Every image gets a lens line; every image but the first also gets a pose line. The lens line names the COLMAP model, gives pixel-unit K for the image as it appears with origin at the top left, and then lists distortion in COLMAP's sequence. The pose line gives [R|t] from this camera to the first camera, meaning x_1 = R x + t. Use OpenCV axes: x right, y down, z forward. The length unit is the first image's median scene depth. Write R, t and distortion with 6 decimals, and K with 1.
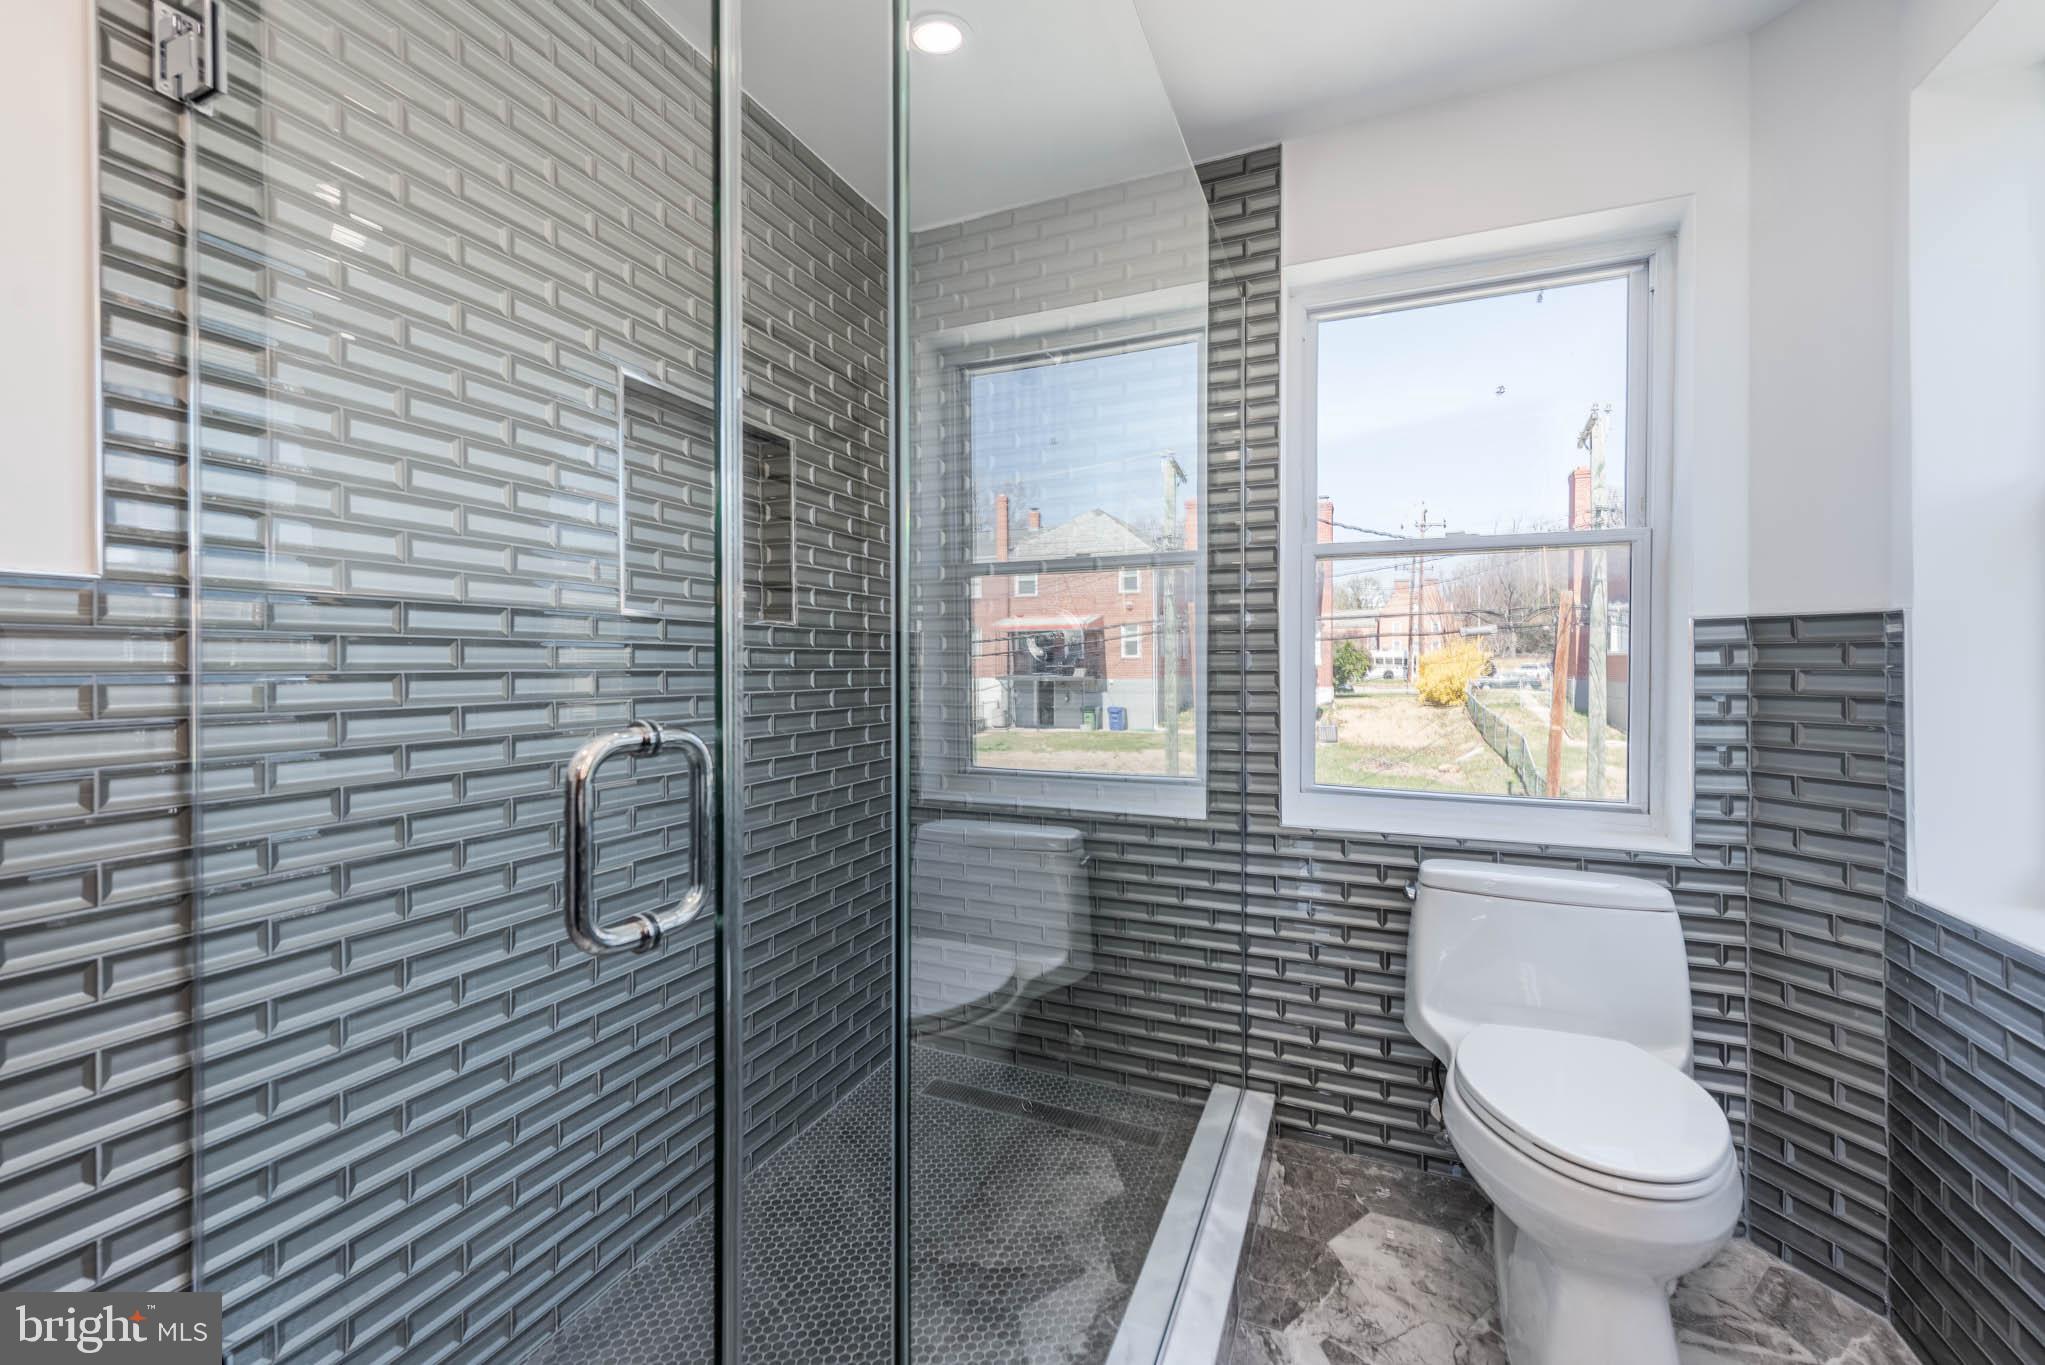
lens RADIAL K [[811.4, 0, 981.0], [0, 811.4, 664.9], [0, 0, 1]] dist [0.010884, -0.002271]
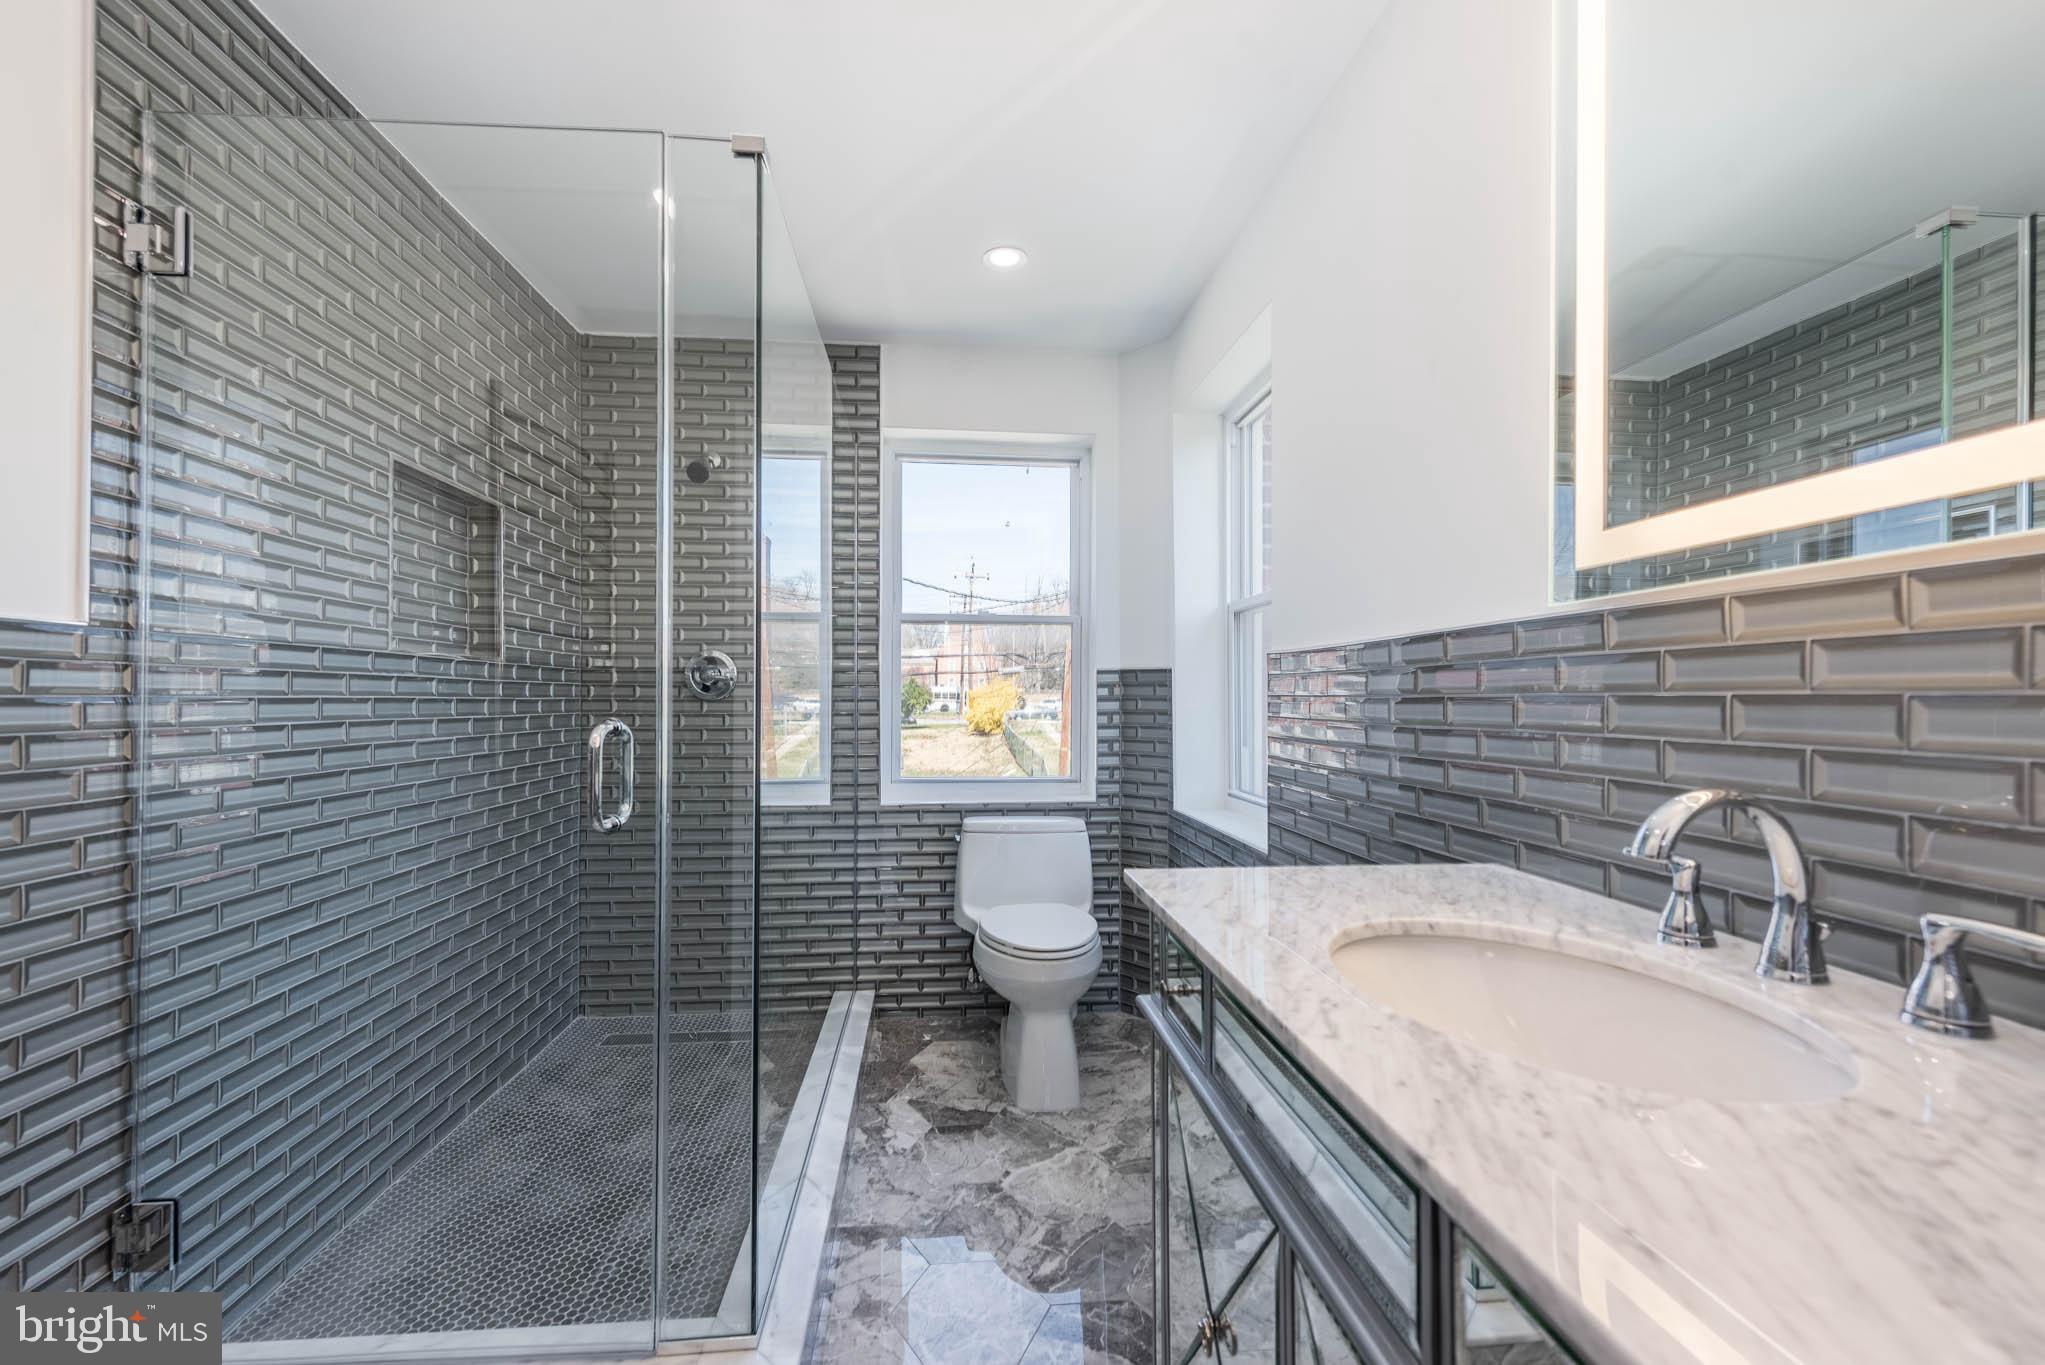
lens RADIAL K [[811.4, 0, 1018.0], [0, 811.4, 691.7], [0, 0, 1]] dist [0.010884, -0.002271]
pose [[0.850128, 0.004672, 0.526555, -0.199383], [-0.000017, 0.999961, -0.008843, 0.006811], [-0.526576, 0.007509, 0.850095, -0.394175]]
